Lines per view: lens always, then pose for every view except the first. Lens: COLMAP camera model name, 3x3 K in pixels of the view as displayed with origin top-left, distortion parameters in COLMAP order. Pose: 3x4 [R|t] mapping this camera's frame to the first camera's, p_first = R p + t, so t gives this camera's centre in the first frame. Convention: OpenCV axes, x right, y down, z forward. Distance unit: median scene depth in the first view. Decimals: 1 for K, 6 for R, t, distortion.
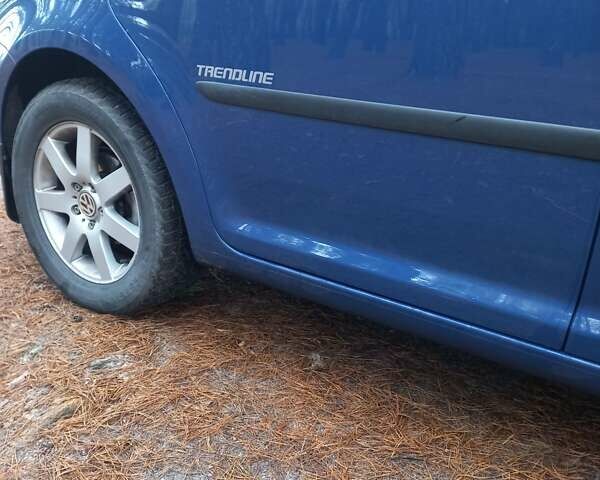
lens RADIAL K [[553.6, 0, 300.0], [0, 553.6, 240.0], [0, 0, 1]] dist [0.092836, -0.106109]
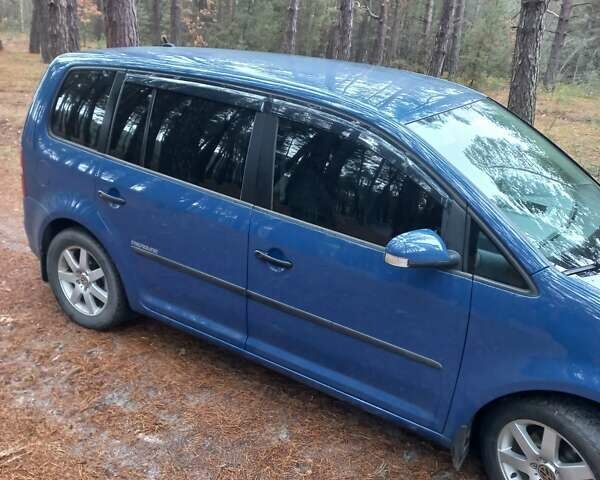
lens RADIAL K [[553.6, 0, 300.0], [0, 553.6, 240.0], [0, 0, 1]] dist [0.092836, -0.106109]
pose [[0.998452, 0.021608, 0.051244, 0.371845], [-0.023052, 0.999349, 0.027759, -0.315832], [-0.050611, -0.028897, 0.998300, -1.300761]]
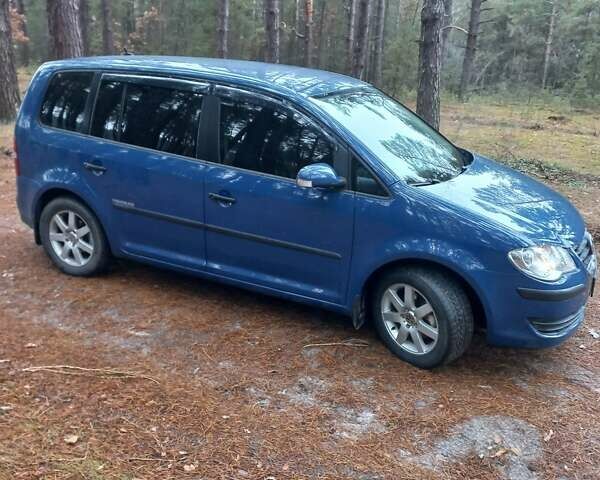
lens RADIAL K [[553.6, 0, 300.0], [0, 553.6, 240.0], [0, 0, 1]] dist [0.092836, -0.106109]
pose [[0.987451, -0.036856, 0.153568, 0.332369], [0.038047, 0.999264, -0.004823, 0.003155], [-0.153277, 0.010605, 0.988126, -2.037873]]
